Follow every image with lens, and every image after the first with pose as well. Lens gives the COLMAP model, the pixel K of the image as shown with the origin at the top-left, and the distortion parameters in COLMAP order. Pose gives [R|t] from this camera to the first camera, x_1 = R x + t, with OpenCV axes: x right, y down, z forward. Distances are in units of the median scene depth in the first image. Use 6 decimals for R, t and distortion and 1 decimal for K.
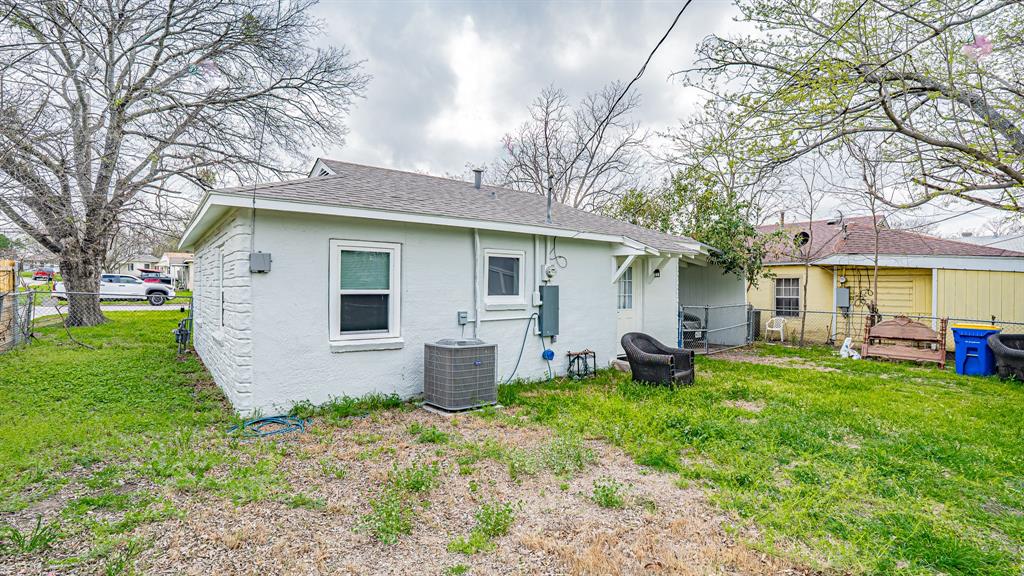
lens RADIAL K [[462.9, 0, 515.4], [0, 462.9, 284.0], [0, 0, 1]] dist [-0.073372, 0.027798]
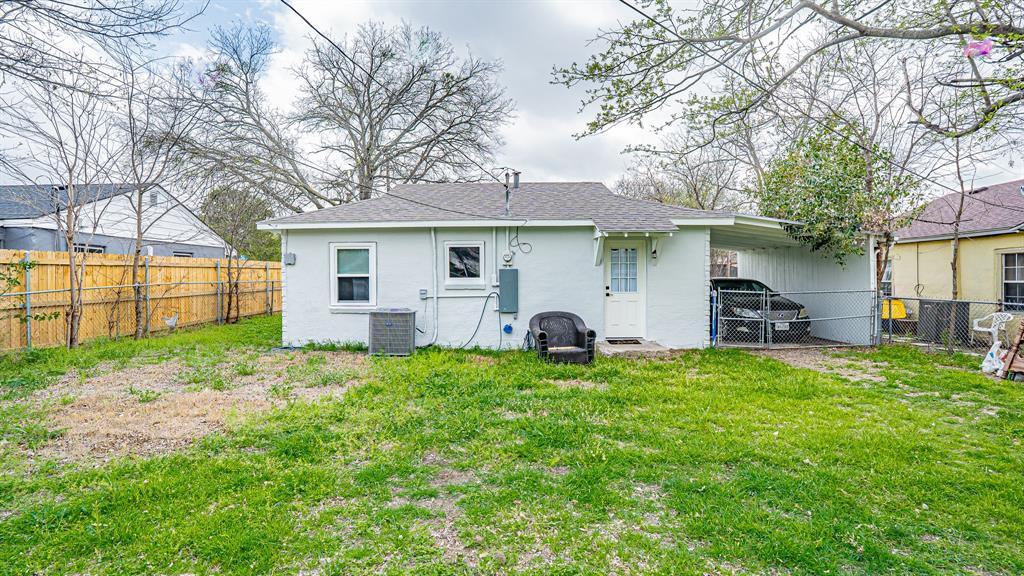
lens RADIAL K [[462.9, 0, 515.4], [0, 462.9, 284.0], [0, 0, 1]] dist [-0.073372, 0.027798]
pose [[0.782660, -0.001278, -0.622448, 0.831492], [0.014031, 0.999780, 0.015590, 0.023497], [0.622292, -0.020935, 0.782506, 0.106298]]
